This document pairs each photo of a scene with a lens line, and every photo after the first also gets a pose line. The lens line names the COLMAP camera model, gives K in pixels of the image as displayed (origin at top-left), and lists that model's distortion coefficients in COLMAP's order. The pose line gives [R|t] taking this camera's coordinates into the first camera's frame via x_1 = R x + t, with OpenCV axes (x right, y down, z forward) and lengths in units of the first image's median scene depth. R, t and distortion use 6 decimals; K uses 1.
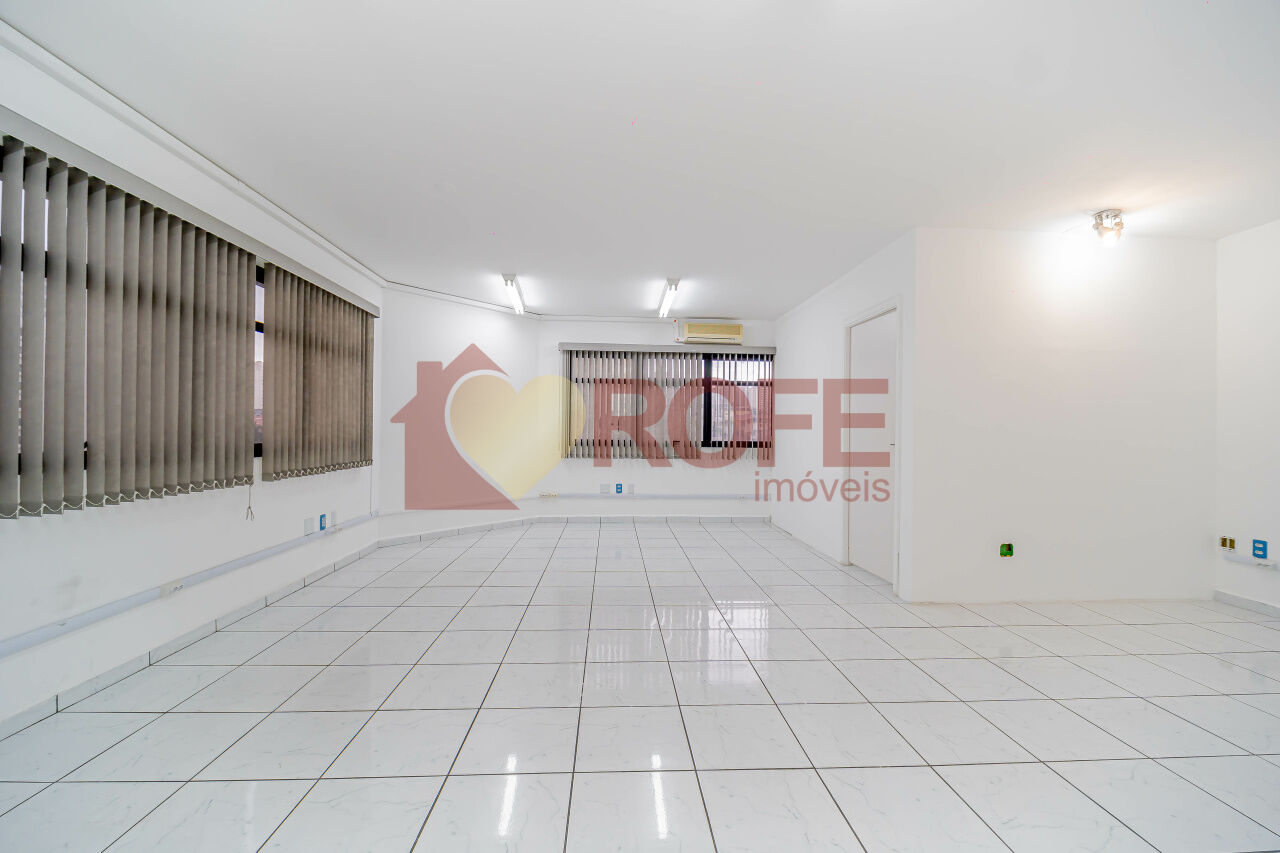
lens RADIAL K [[508.8, 0, 638.9], [0, 508.8, 428.7], [0, 0, 1]] dist [0.000448, -0.004205]
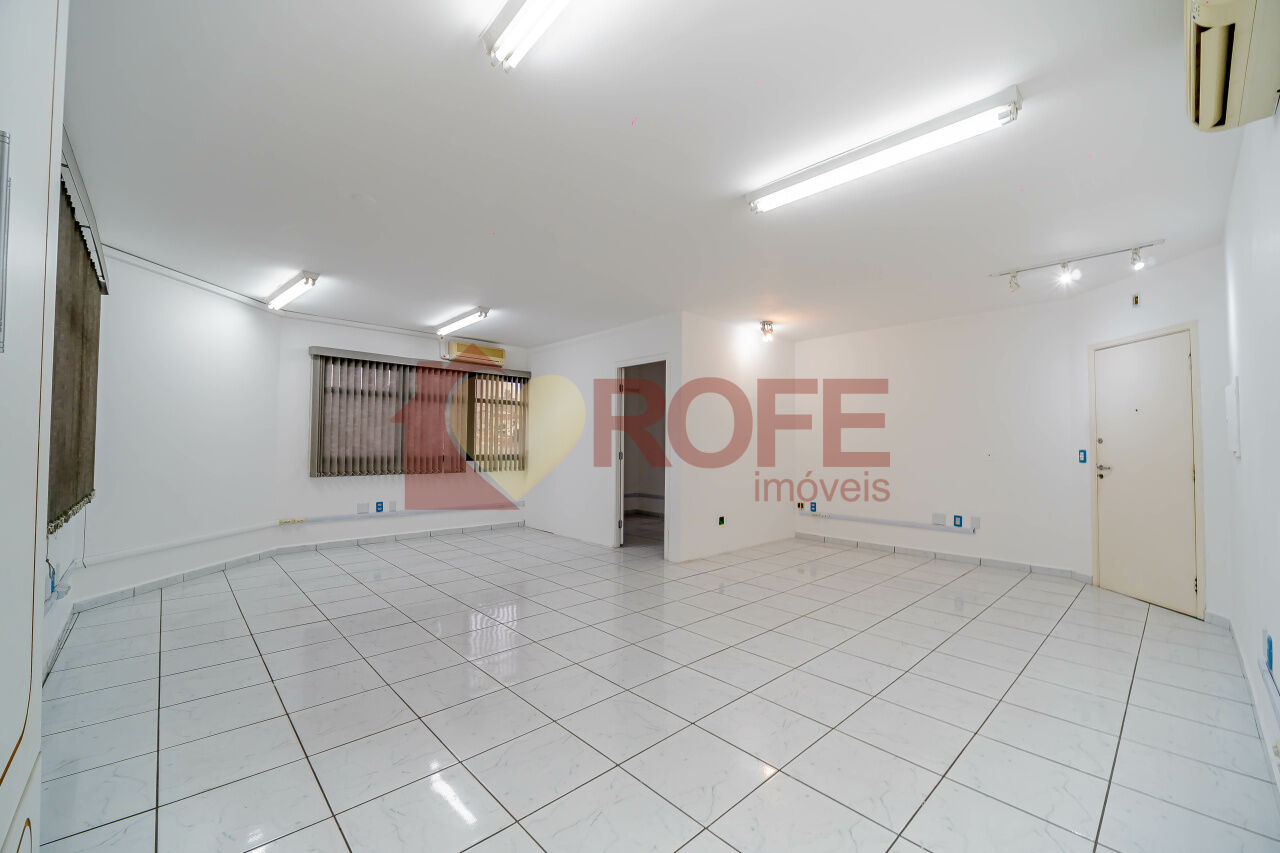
lens RADIAL K [[508.8, 0, 638.9], [0, 508.8, 428.7], [0, 0, 1]] dist [0.000448, -0.004205]
pose [[0.767635, 0.016503, 0.640674, -0.280352], [-0.001960, 0.999724, -0.023403, -0.006283], [-0.640884, 0.016709, 0.767456, -0.035109]]
